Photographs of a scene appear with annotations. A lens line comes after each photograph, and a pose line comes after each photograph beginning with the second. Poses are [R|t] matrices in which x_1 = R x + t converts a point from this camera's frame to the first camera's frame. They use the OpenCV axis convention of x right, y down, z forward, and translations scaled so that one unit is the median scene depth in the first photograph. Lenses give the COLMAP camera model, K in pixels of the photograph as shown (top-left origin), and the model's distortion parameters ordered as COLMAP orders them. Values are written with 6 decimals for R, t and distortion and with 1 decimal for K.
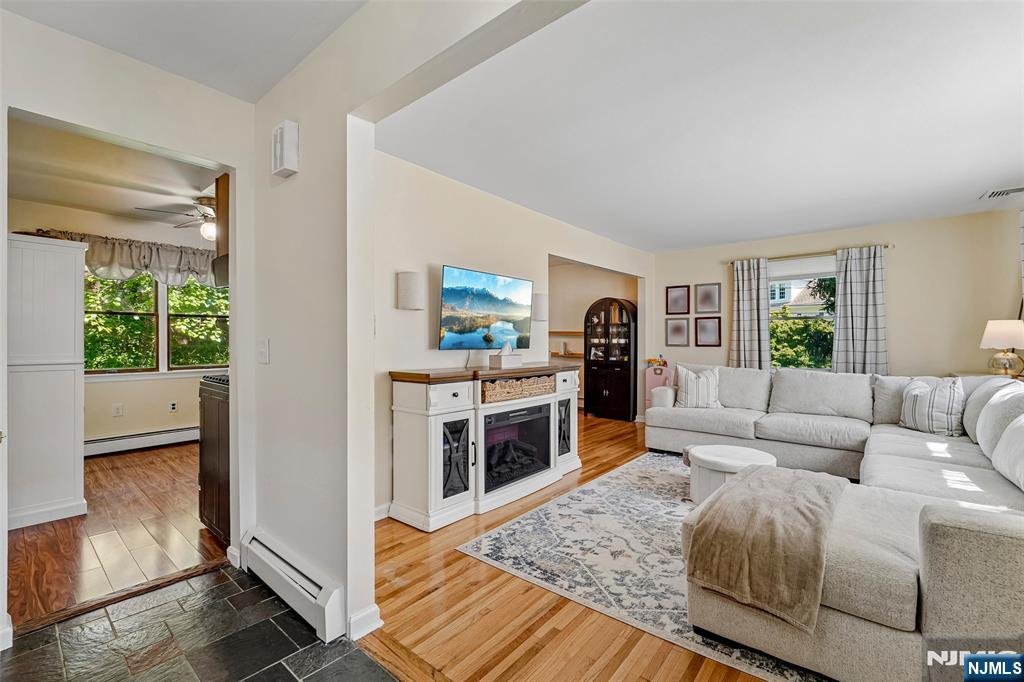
lens RADIAL K [[432.2, 0, 505.7], [0, 432.2, 336.4], [0, 0, 1]] dist [-0.008935, -0.002147]
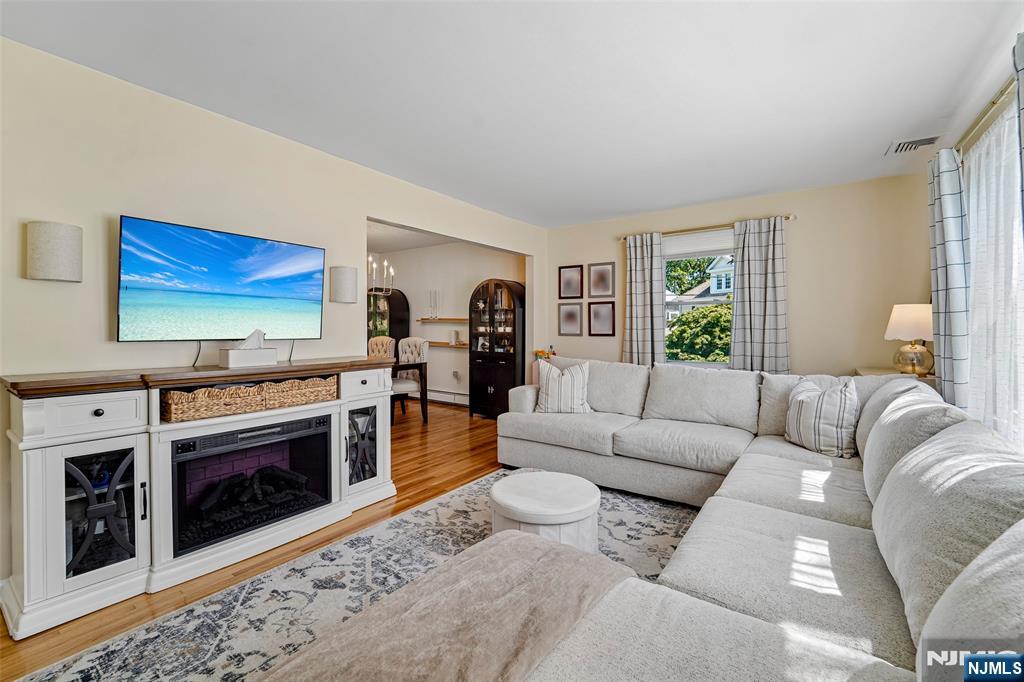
lens RADIAL K [[432.2, 0, 503.6], [0, 432.2, 325.7], [0, 0, 1]] dist [-0.008935, -0.002147]
pose [[0.996991, 0.002535, 0.077480, 0.305216], [-0.002692, 0.999995, 0.001919, 0.002311], [-0.077474, -0.002122, 0.996992, 0.227413]]
